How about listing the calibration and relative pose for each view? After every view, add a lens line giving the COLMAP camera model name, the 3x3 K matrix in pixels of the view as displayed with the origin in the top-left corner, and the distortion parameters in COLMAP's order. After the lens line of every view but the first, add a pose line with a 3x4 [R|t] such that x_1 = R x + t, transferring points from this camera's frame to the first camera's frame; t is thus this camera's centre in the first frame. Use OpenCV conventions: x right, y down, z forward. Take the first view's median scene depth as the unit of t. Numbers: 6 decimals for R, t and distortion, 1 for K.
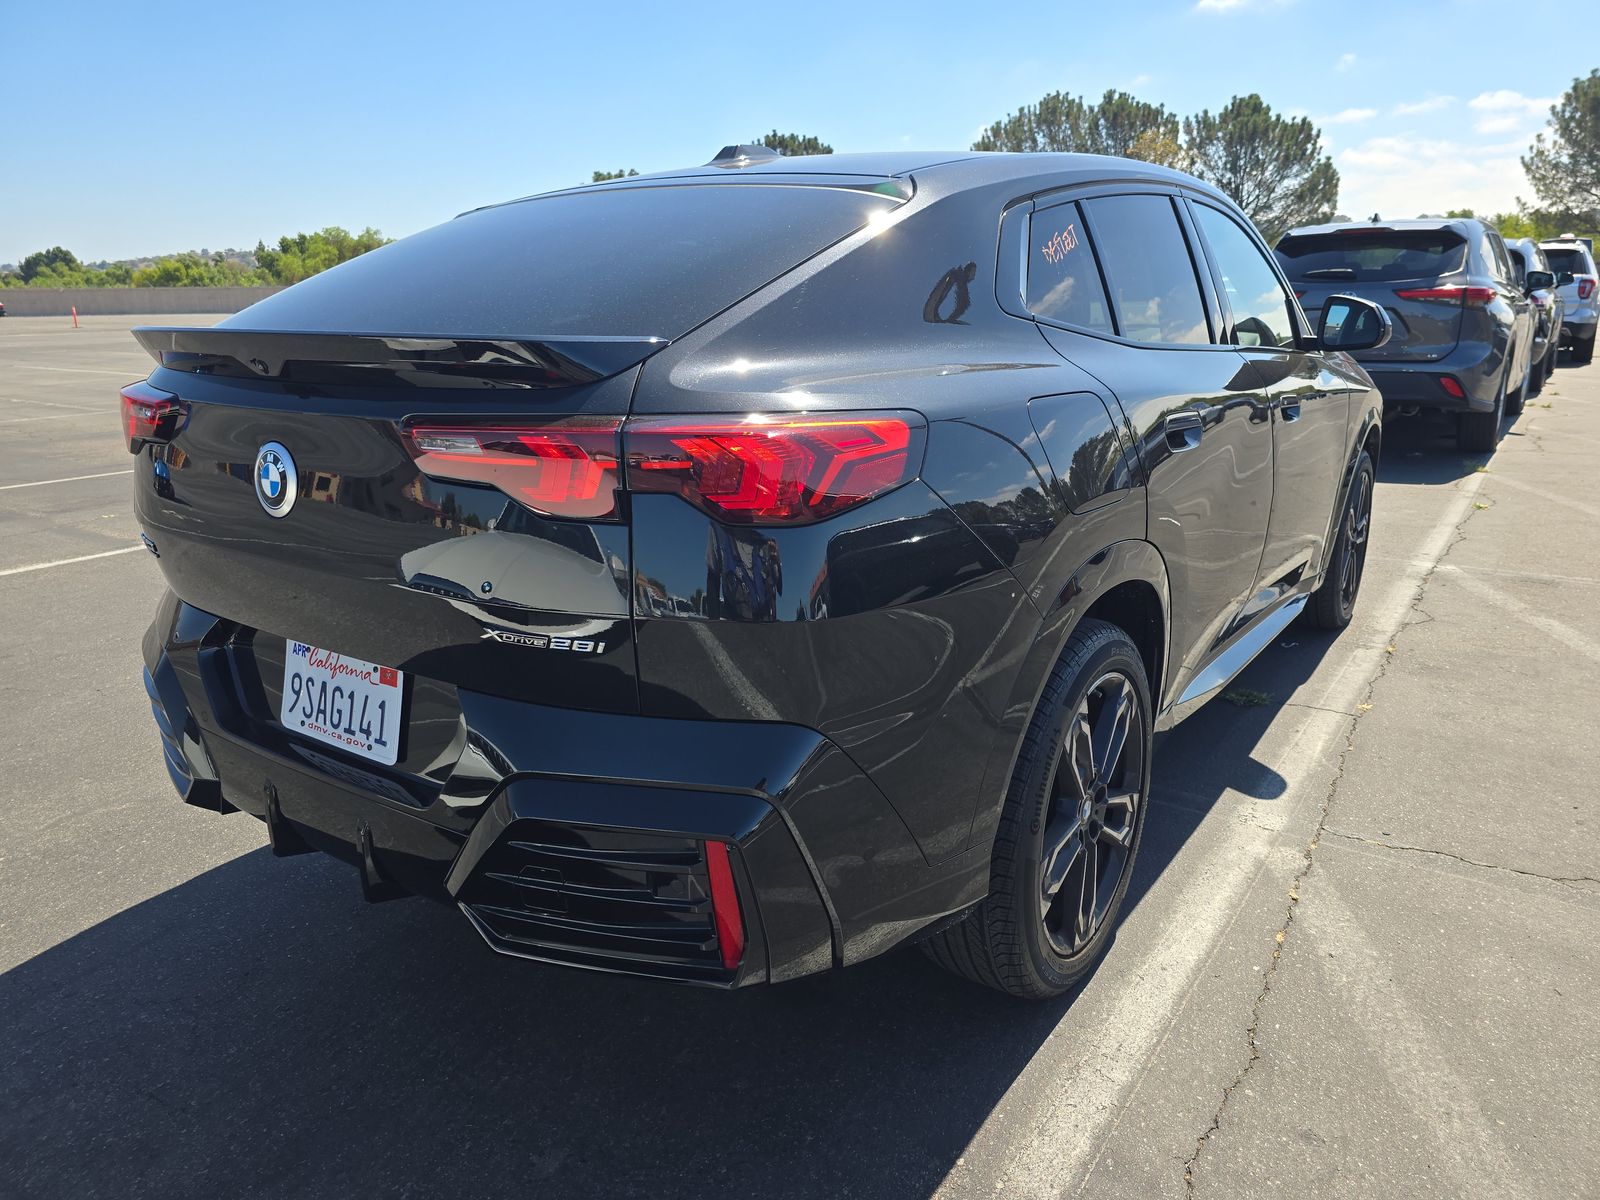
lens RADIAL K [[1110.9, 0, 797.9], [0, 1110.9, 607.5], [0, 0, 1]] dist [0.025796, -0.032463]
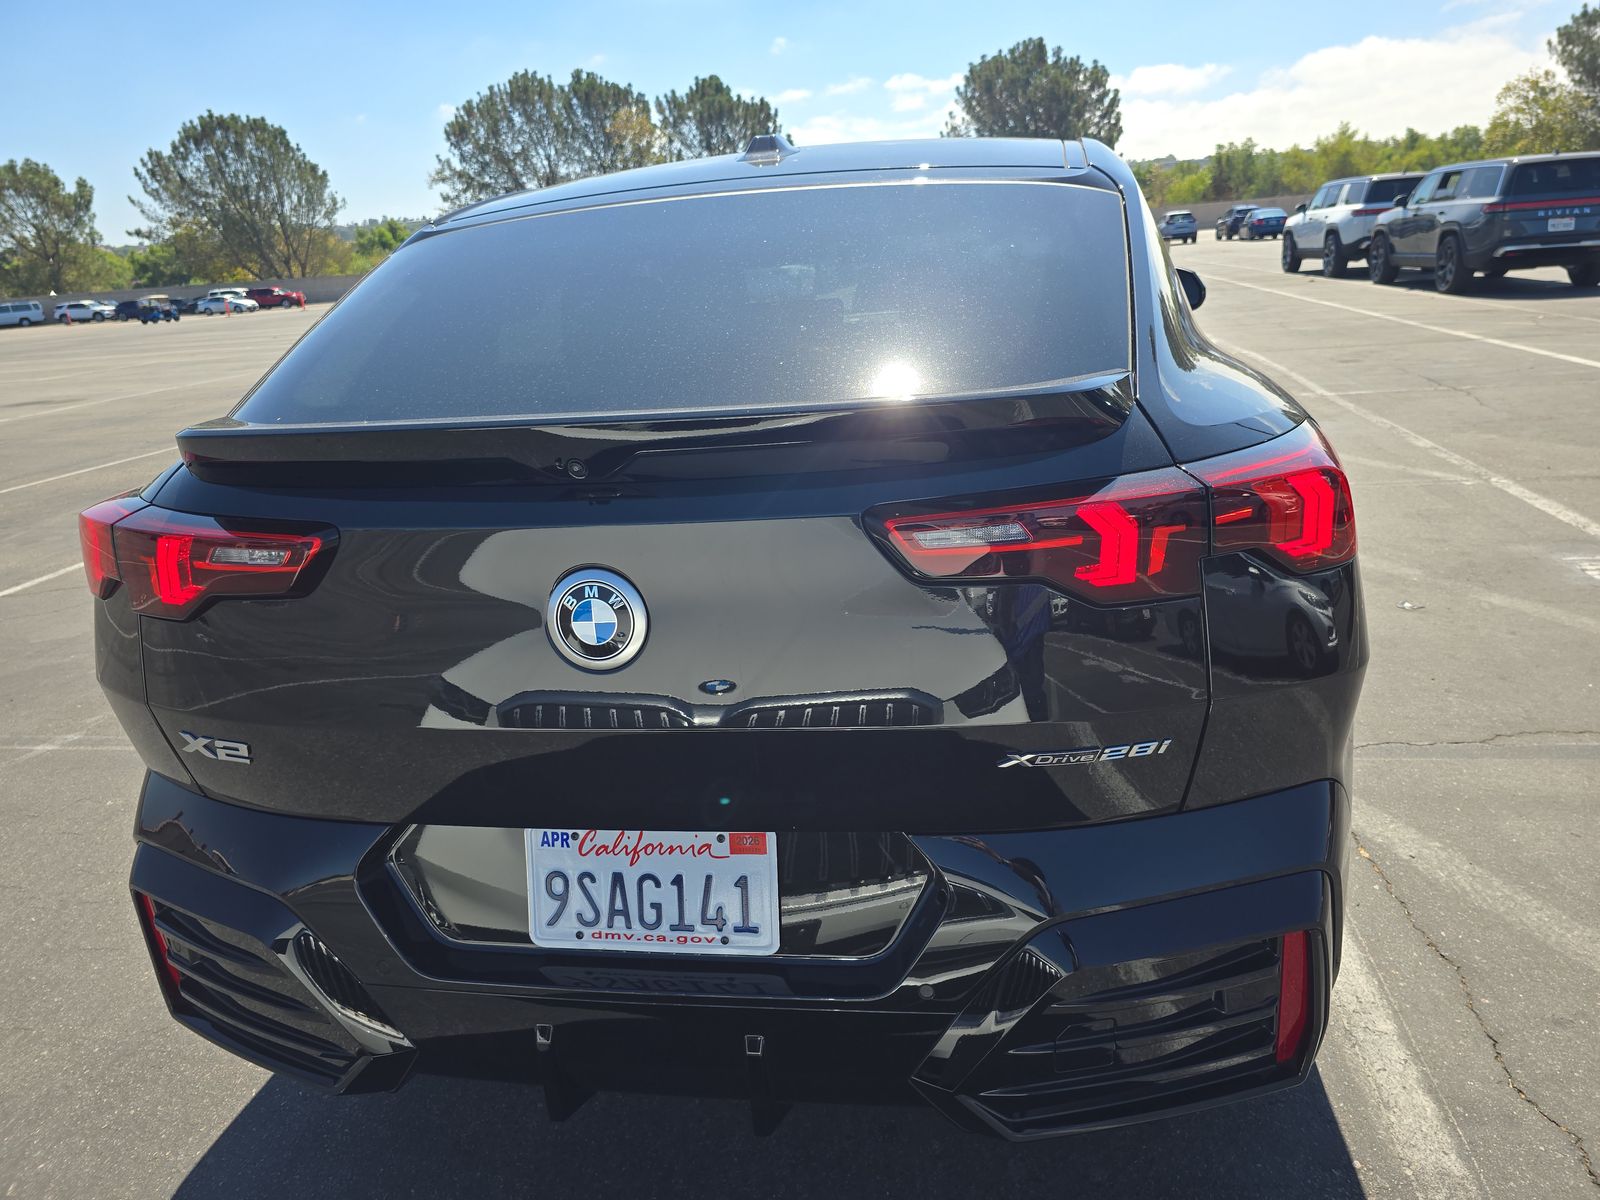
lens RADIAL K [[1110.9, 0, 804.6], [0, 1110.9, 597.9], [0, 0, 1]] dist [0.025796, -0.032463]
pose [[0.896775, -0.179929, 0.404252, -0.587436], [0.176342, 0.983233, 0.046439, -0.127612], [-0.405829, 0.029641, 0.913468, 0.269400]]
